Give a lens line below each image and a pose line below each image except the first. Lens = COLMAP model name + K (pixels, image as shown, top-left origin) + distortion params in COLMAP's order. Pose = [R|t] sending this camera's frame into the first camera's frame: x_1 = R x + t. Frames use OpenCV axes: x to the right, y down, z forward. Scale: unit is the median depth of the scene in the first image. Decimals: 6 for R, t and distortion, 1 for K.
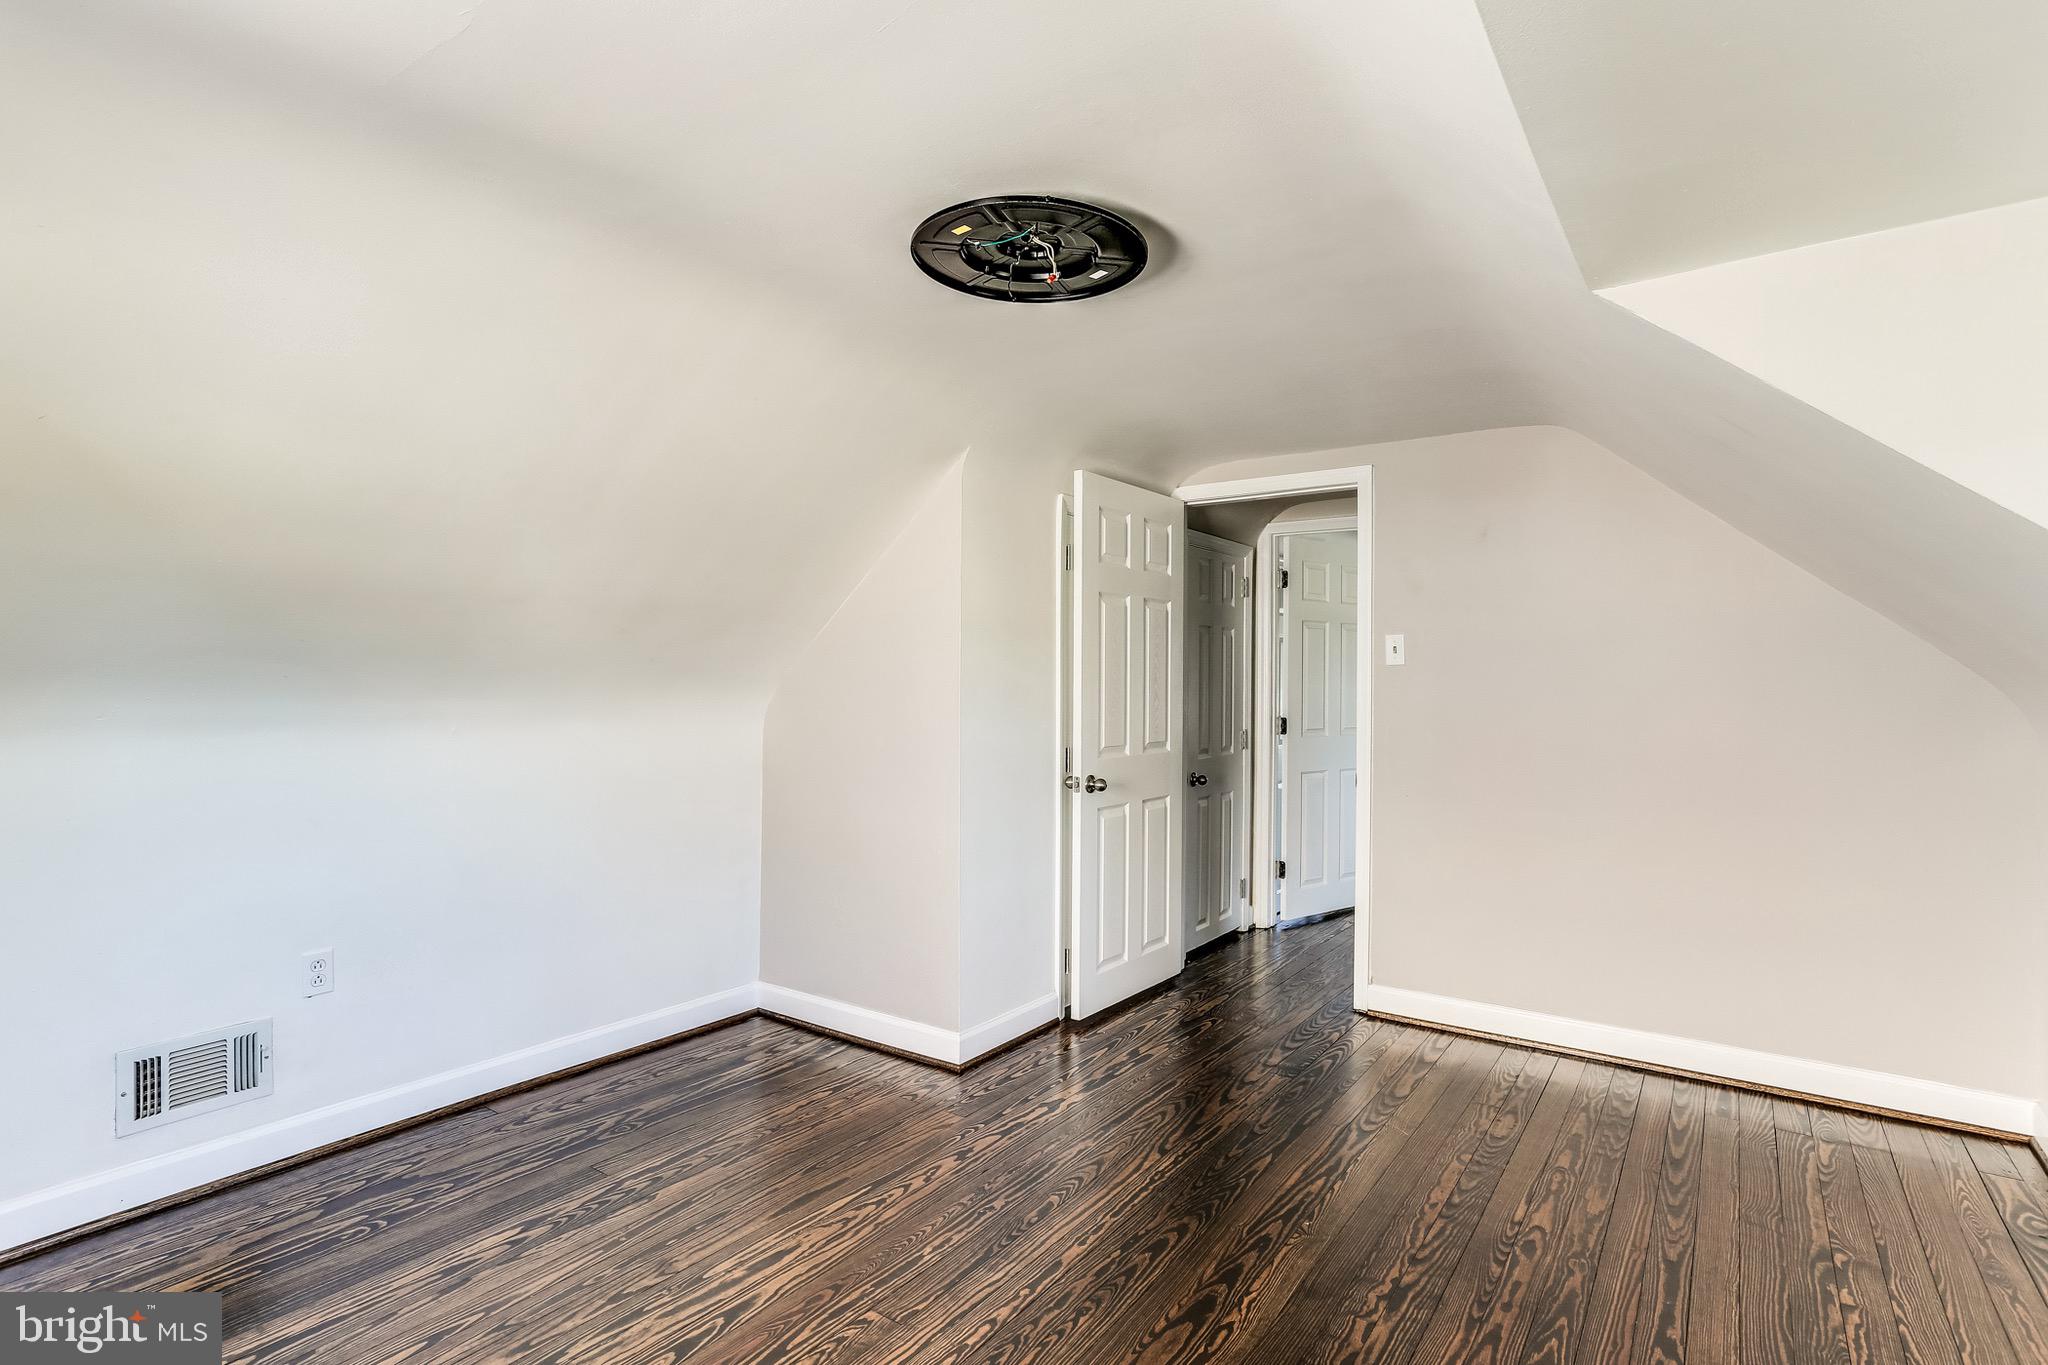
lens RADIAL K [[1023.7, 0, 1008.0], [0, 1023.7, 680.2], [0, 0, 1]] dist [-0.037187, 0.026418]
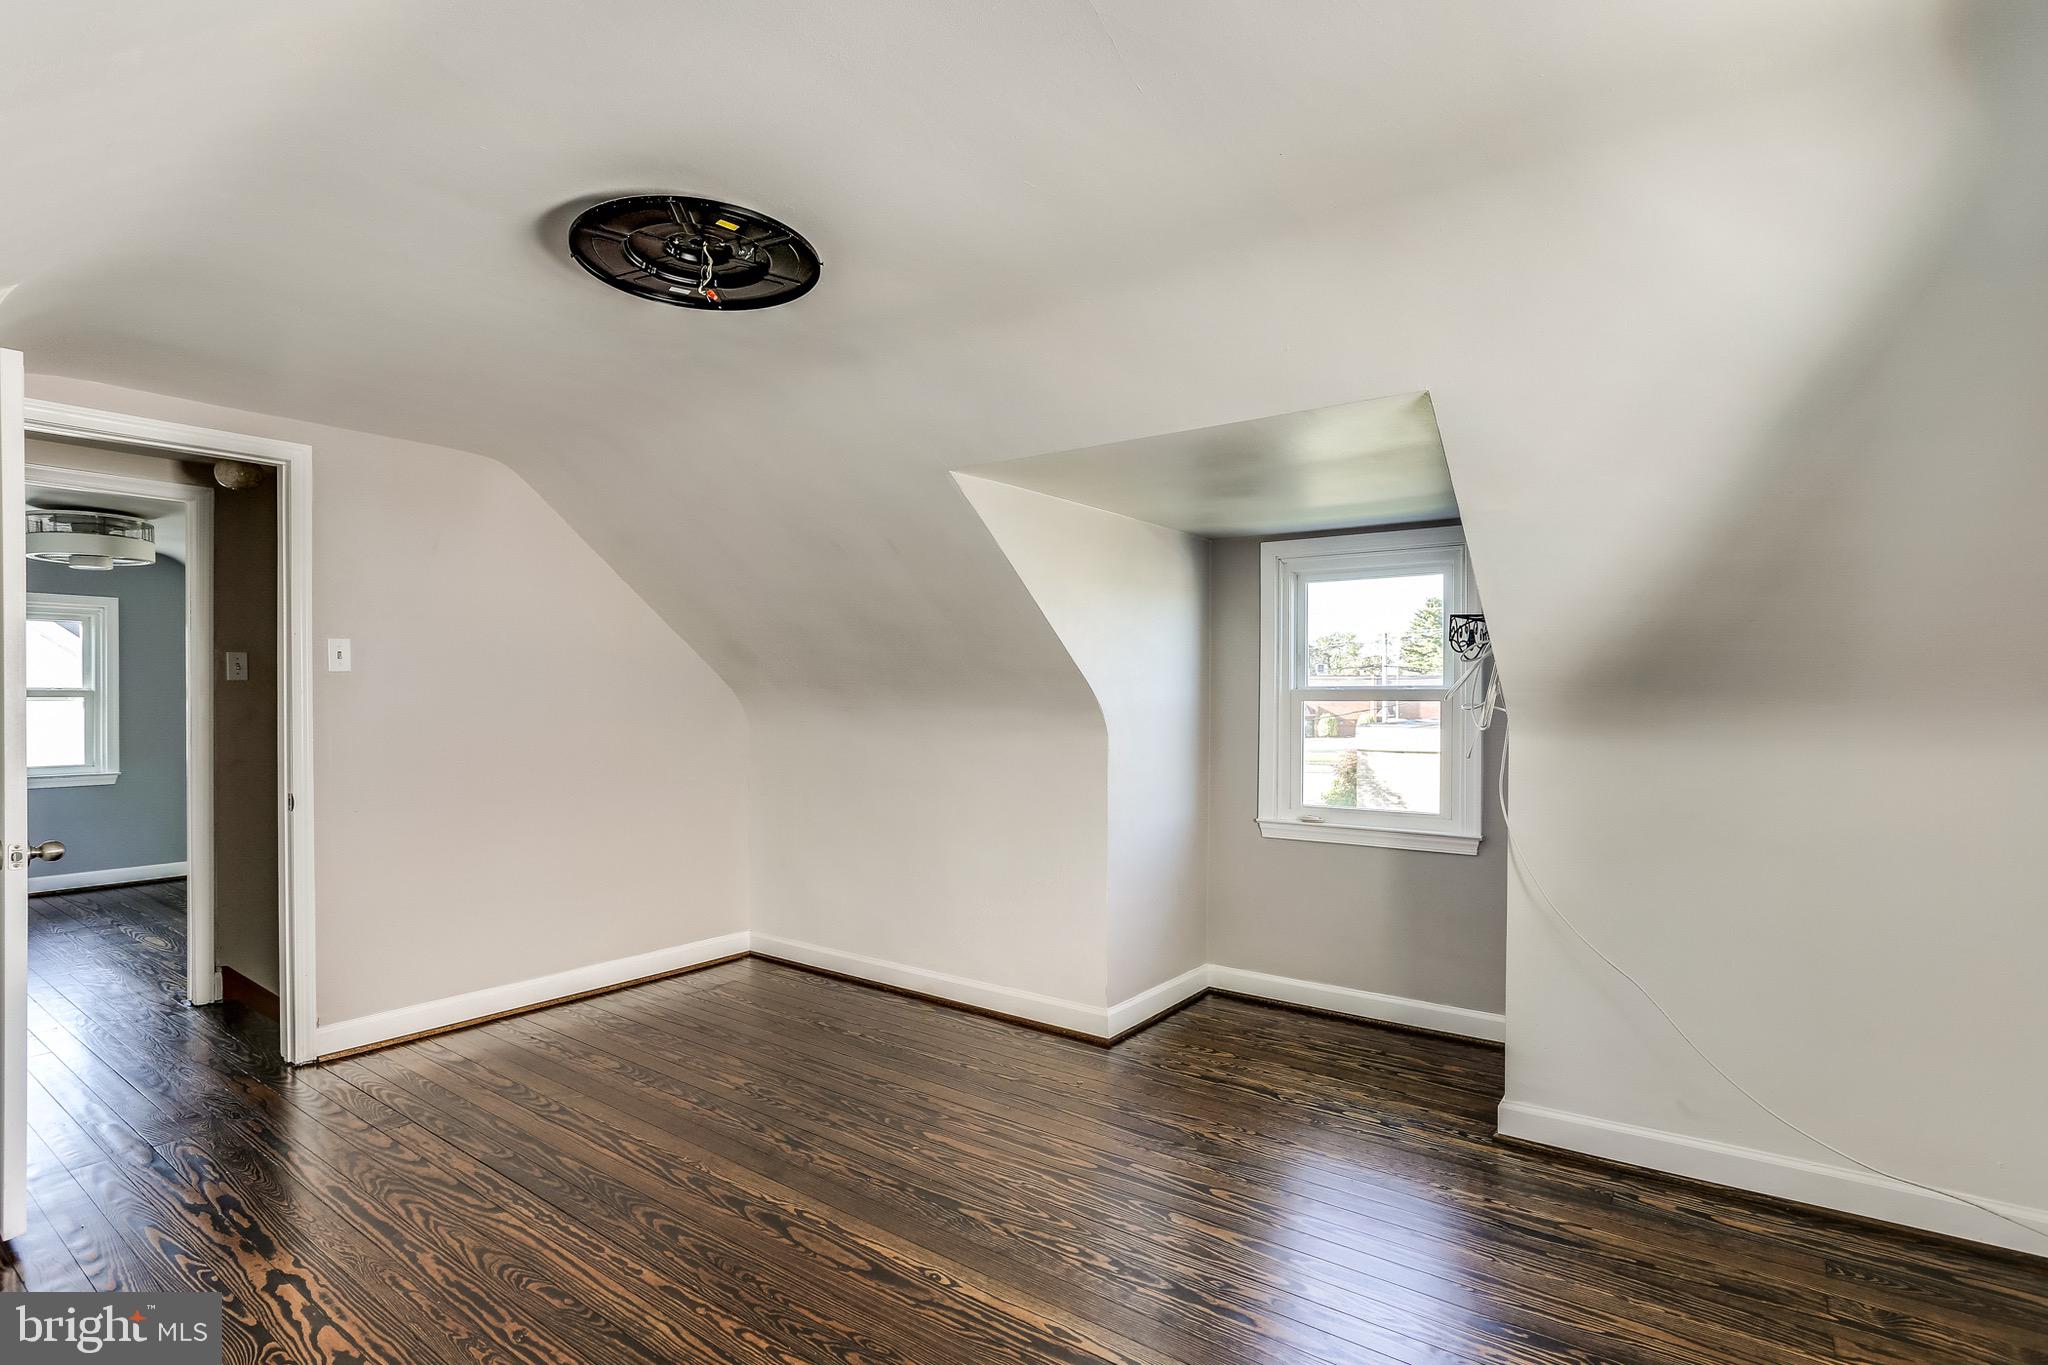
lens RADIAL K [[1013.3, 0, 1037.3], [0, 1013.3, 705.0], [0, 0, 1]] dist [-0.020774, 0.001211]
pose [[-0.004404, -0.017228, 0.999842, -0.832820], [-0.004275, 0.999843, 0.017209, -0.005048], [-0.999981, -0.004198, -0.004477, 0.592110]]
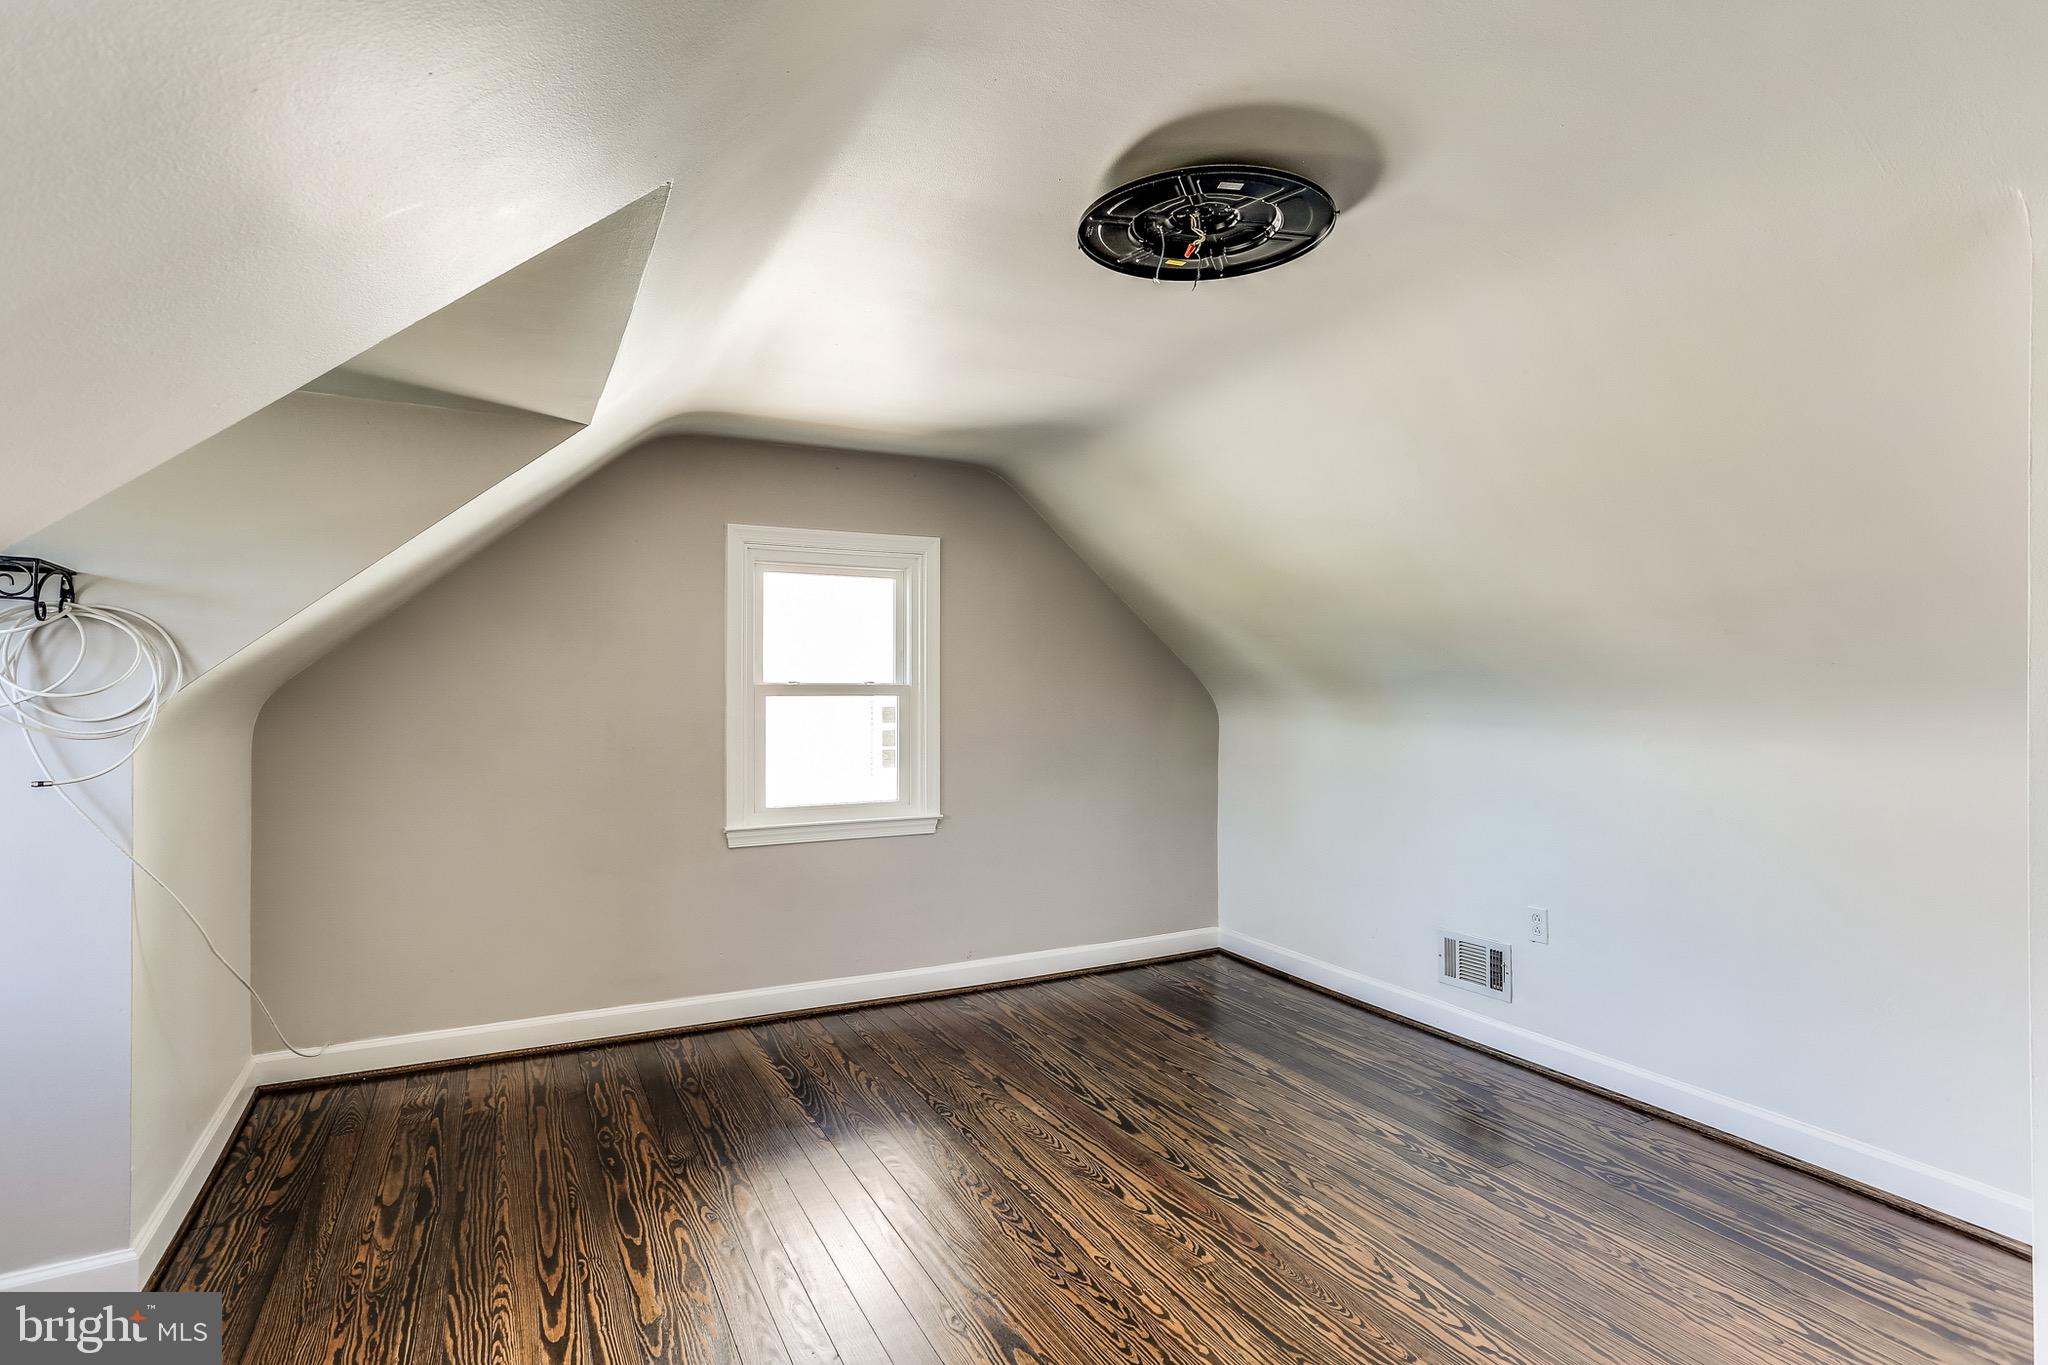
lens RADIAL K [[1002.8, 0, 1026.5], [0, 1002.8, 674.3], [0, 0, 1]] dist [-0.049916, 0.029852]
pose [[-0.440628, -0.017889, -0.897512, 0.790302], [-0.002799, 0.999824, -0.018555, 0.004614], [0.897686, -0.005664, -0.440600, 1.095281]]
